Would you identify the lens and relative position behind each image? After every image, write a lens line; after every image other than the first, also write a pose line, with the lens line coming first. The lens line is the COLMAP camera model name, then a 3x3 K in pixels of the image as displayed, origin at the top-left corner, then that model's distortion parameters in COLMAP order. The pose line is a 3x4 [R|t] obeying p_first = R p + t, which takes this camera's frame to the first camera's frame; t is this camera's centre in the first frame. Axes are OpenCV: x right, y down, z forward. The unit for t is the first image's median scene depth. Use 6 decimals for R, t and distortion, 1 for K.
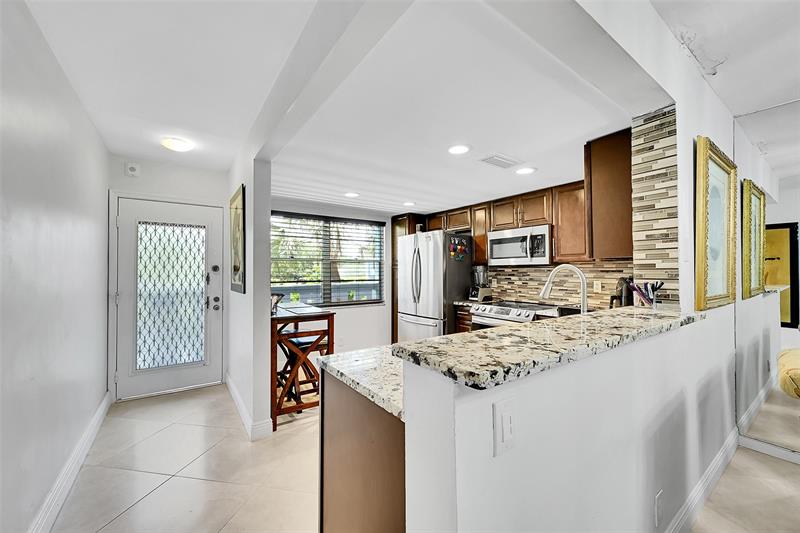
lens RADIAL K [[316.6, 0, 398.7], [0, 316.6, 267.8], [0, 0, 1]] dist [0.001293, 0.000017]
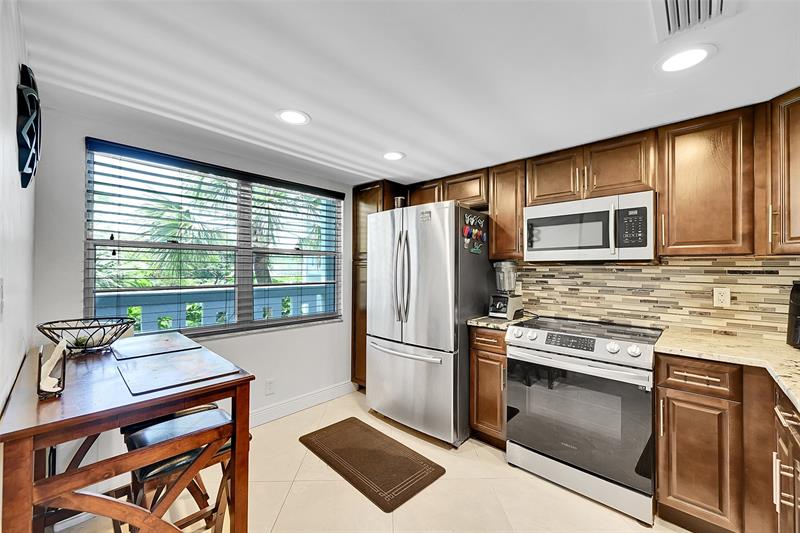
lens RADIAL K [[316.6, 0, 399.8], [0, 316.6, 265.6], [0, 0, 1]] dist [0.001293, 0.000017]
pose [[0.978767, 0.009628, 0.204750, -0.077080], [-0.009574, 0.999953, -0.001256, 0.003926], [-0.204752, -0.000731, 0.978814, 0.425226]]
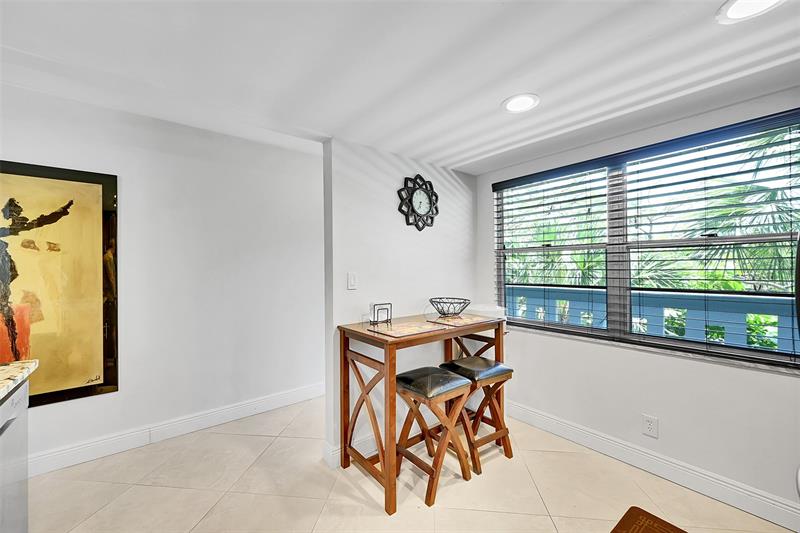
lens RADIAL K [[316.6, 0, 394.8], [0, 316.6, 265.8], [0, 0, 1]] dist [0.001293, 0.000017]
pose [[0.050534, -0.006589, -0.998701, 0.248783], [0.011132, 0.999920, -0.006034, 0.007319], [0.998660, -0.010813, 0.050604, 0.691229]]
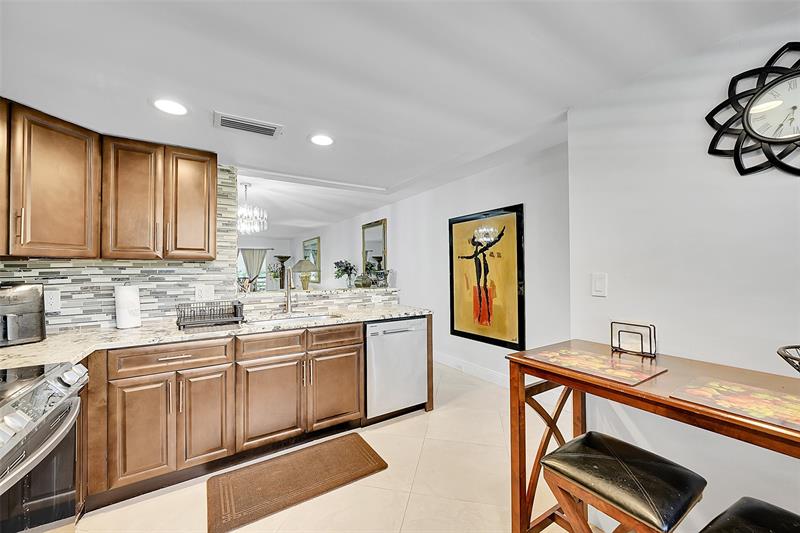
lens RADIAL K [[316.6, 0, 403.8], [0, 316.6, 266.5], [0, 0, 1]] dist [0.001293, 0.000017]
pose [[-0.998854, 0.010556, 0.046676, -0.066911], [0.009860, 0.999837, -0.015124, 0.009973], [-0.046828, -0.014647, -0.998796, 1.050954]]
